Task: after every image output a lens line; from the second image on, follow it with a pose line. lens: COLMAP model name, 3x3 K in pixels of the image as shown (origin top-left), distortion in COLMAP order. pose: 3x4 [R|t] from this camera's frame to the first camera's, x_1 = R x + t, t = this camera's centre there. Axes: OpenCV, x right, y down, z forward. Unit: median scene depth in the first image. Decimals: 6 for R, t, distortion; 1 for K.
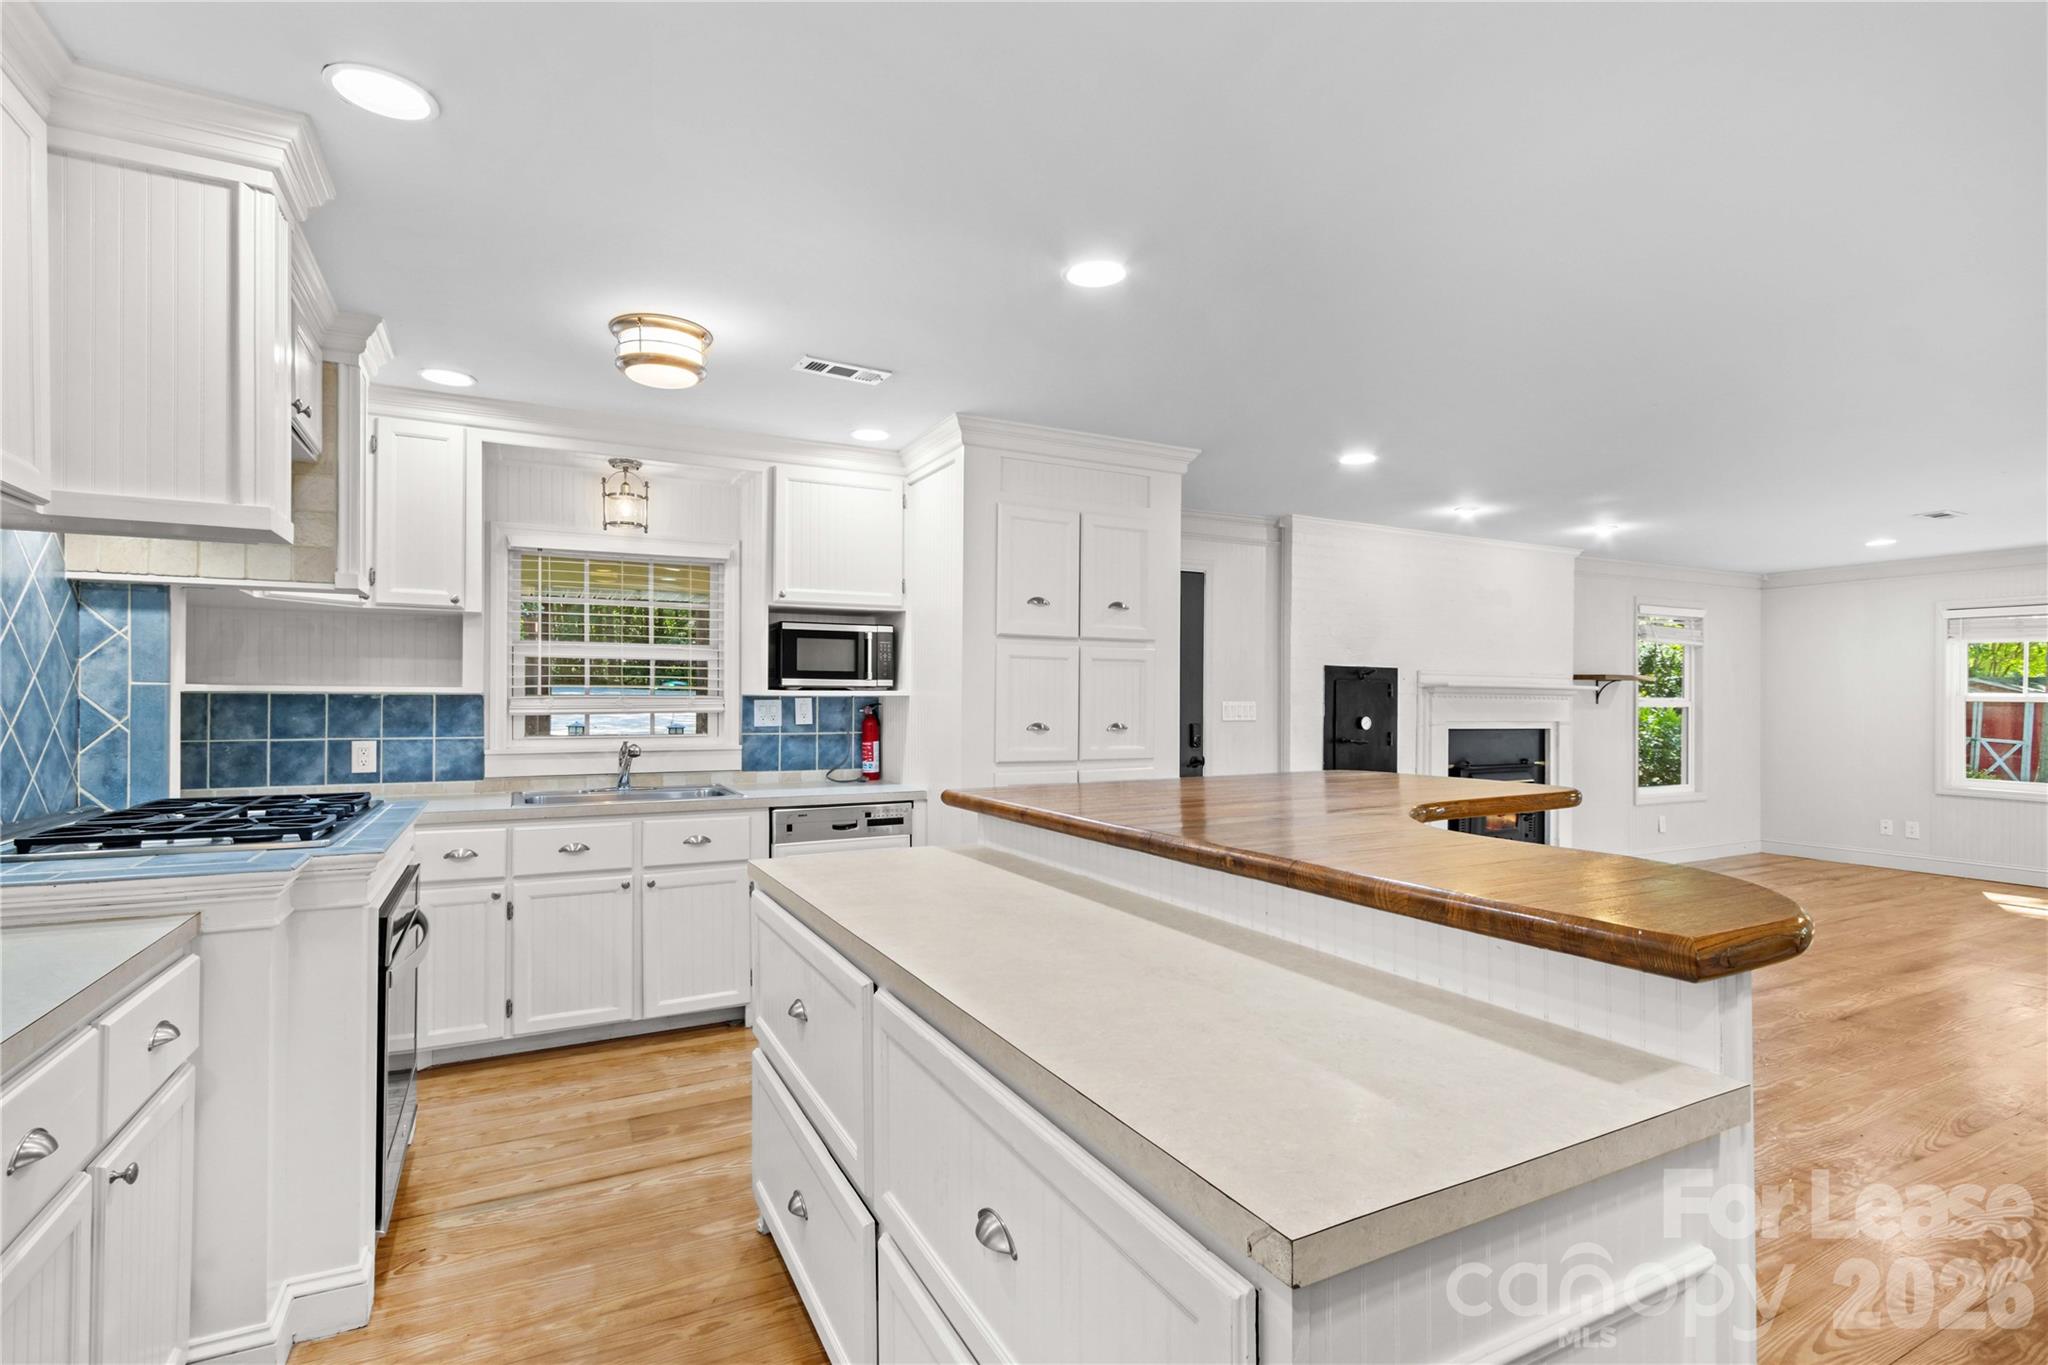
lens RADIAL K [[956.8, 0, 1006.4], [0, 956.8, 691.2], [0, 0, 1]] dist [0.010658, -0.000096]
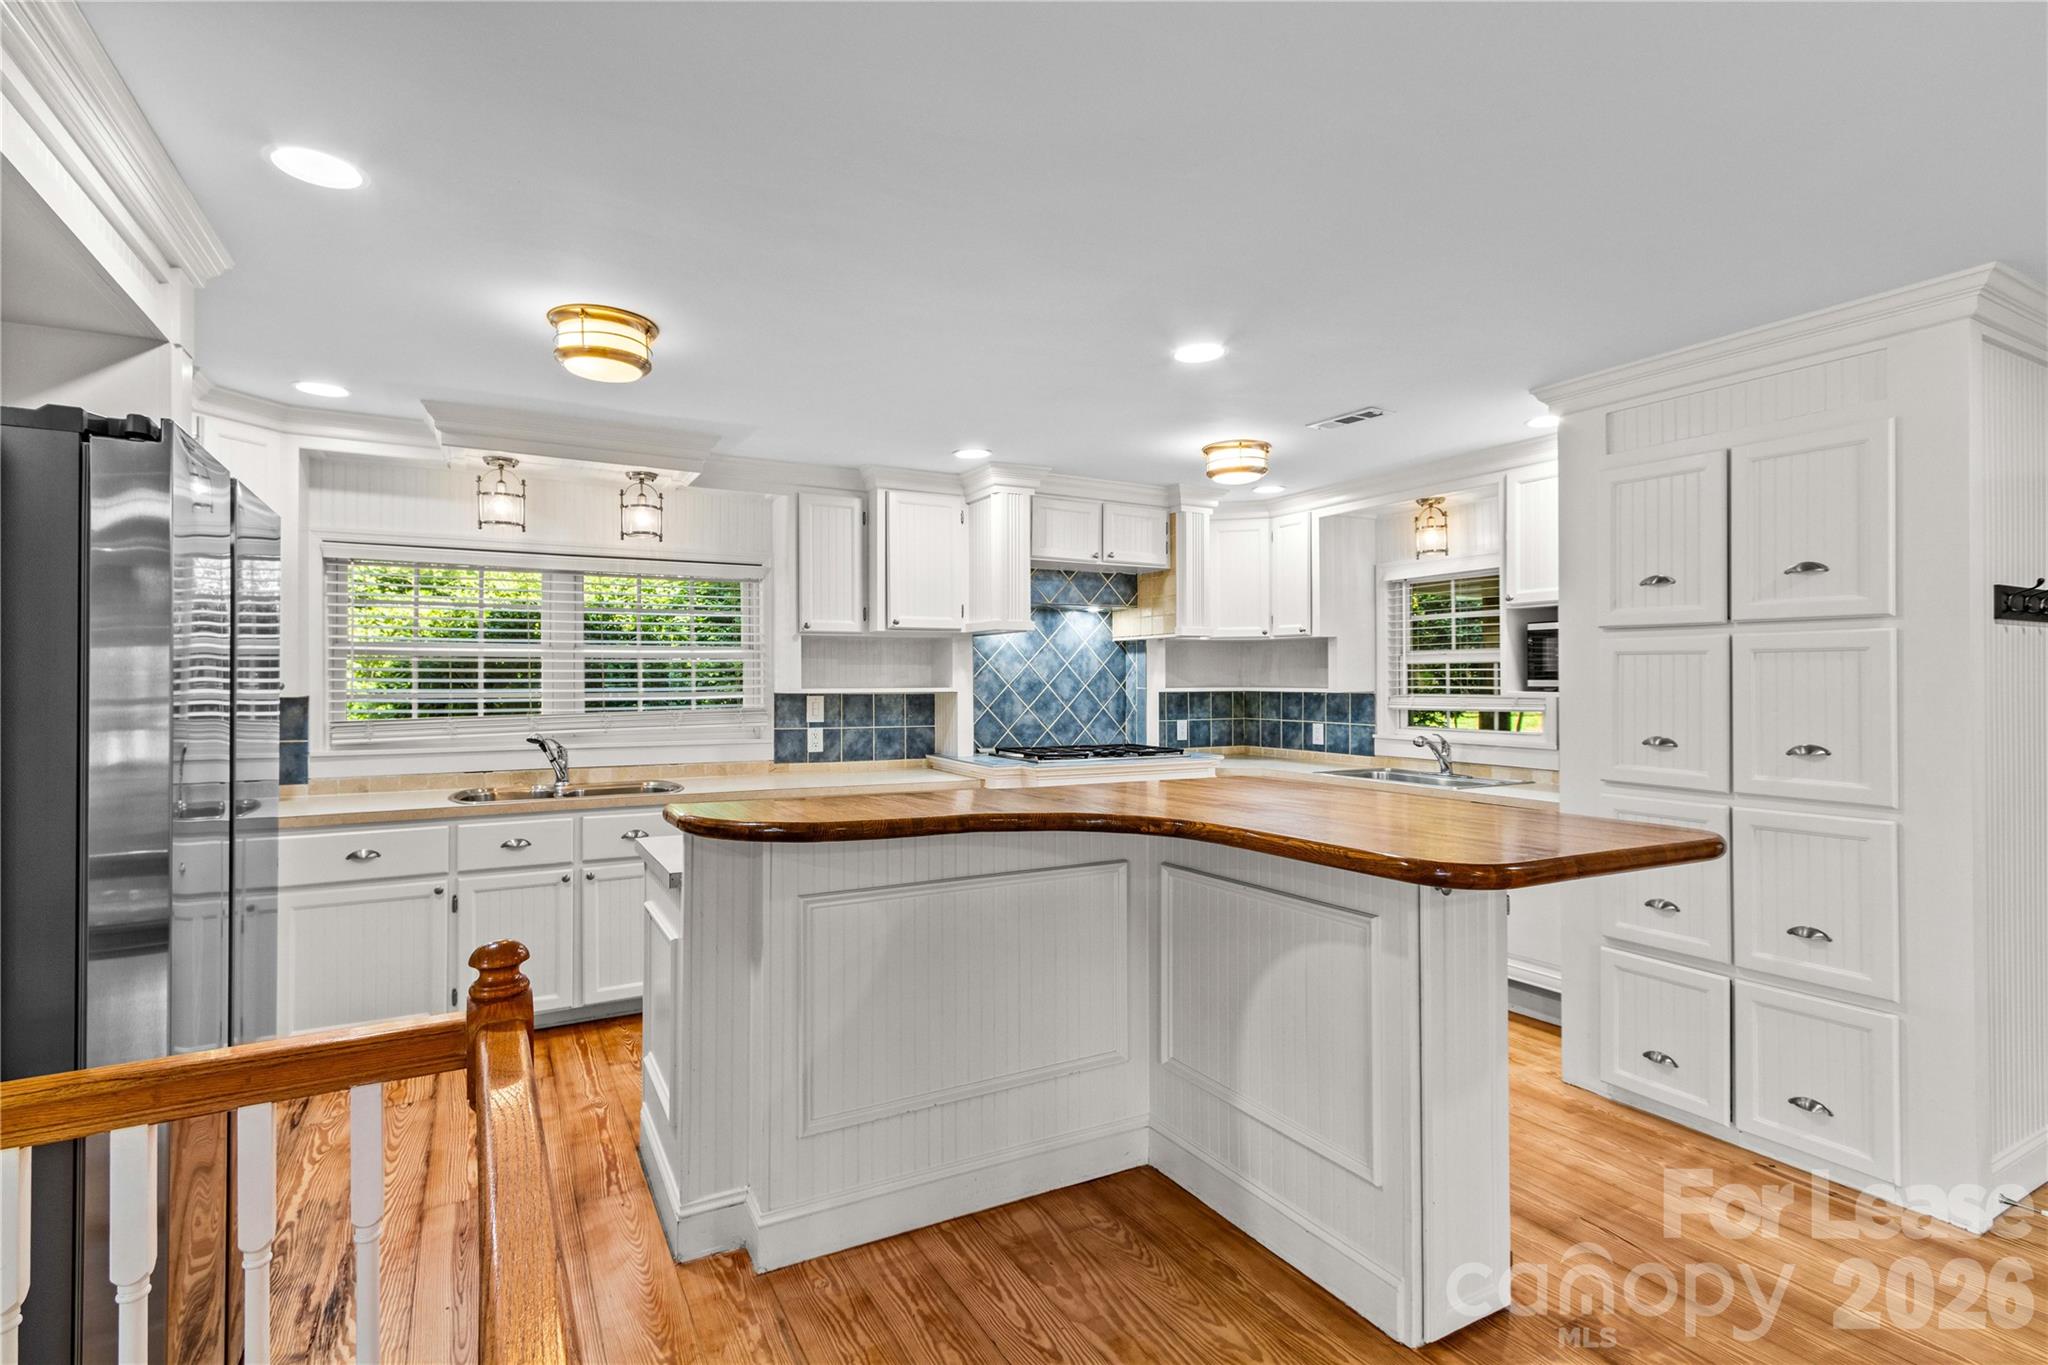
lens RADIAL K [[963.7, 0, 1003.6], [0, 963.7, 674.4], [0, 0, 1]] dist [0.007507, -0.000565]
pose [[0.024254, -0.010621, -0.999649, 0.771584], [0.006781, 0.999922, -0.010459, -0.011974], [0.999683, -0.006525, 0.024324, 0.426954]]
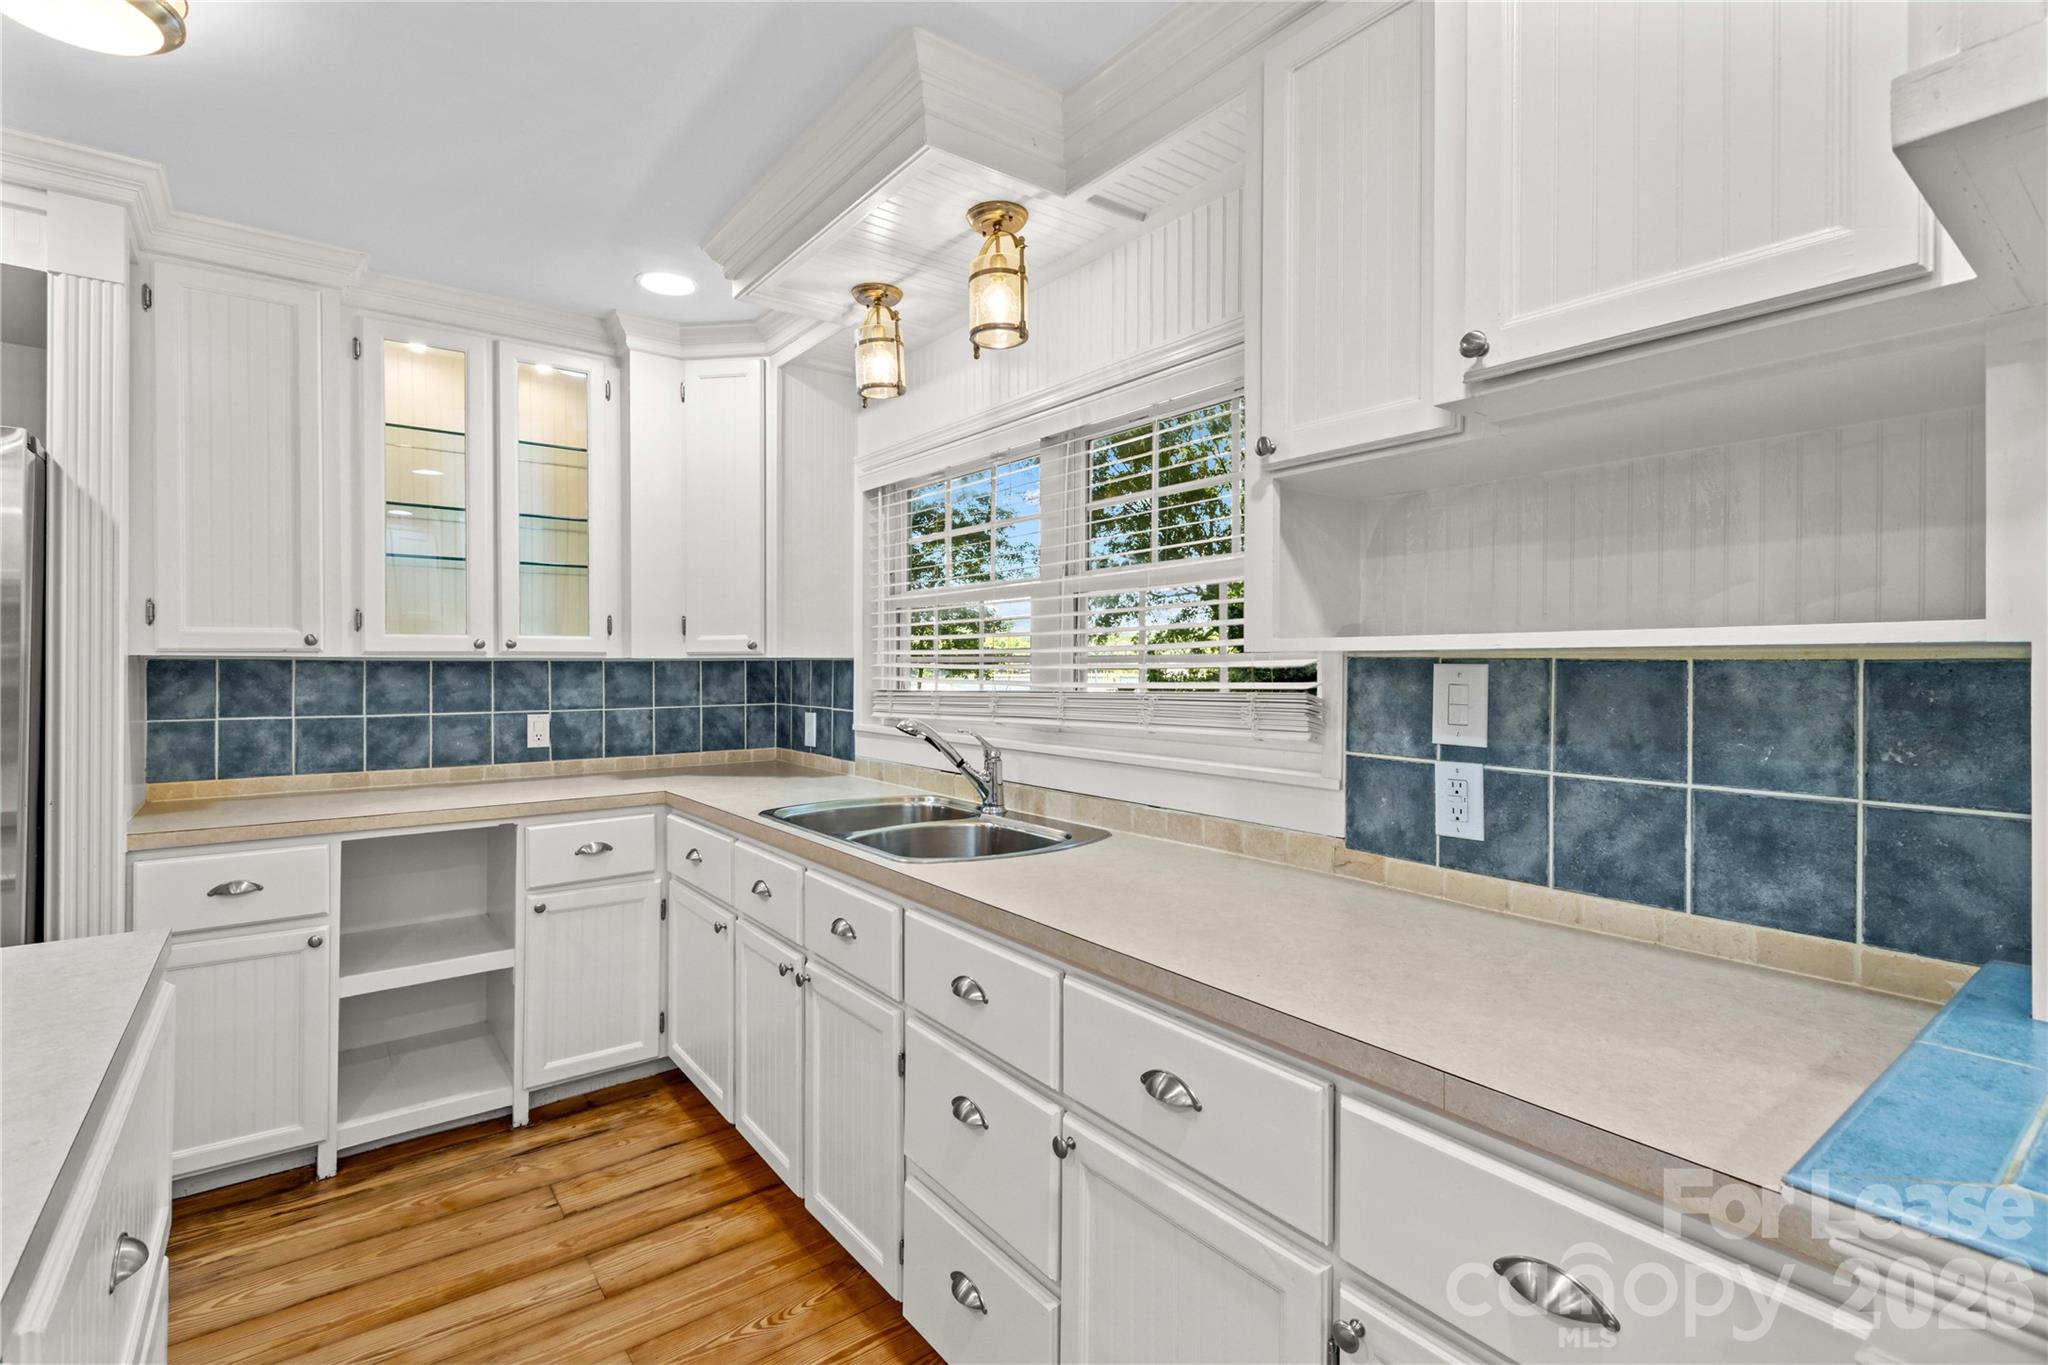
lens RADIAL K [[938.5, 0, 1010.1], [0, 938.5, 667.0], [0, 0, 1]] dist [0.003402, -0.001094]
pose [[-0.985505, -0.007129, -0.169494, -0.189600], [-0.006400, 0.999968, -0.004845, 0.004740], [0.169523, -0.003690, -0.985519, 0.562607]]
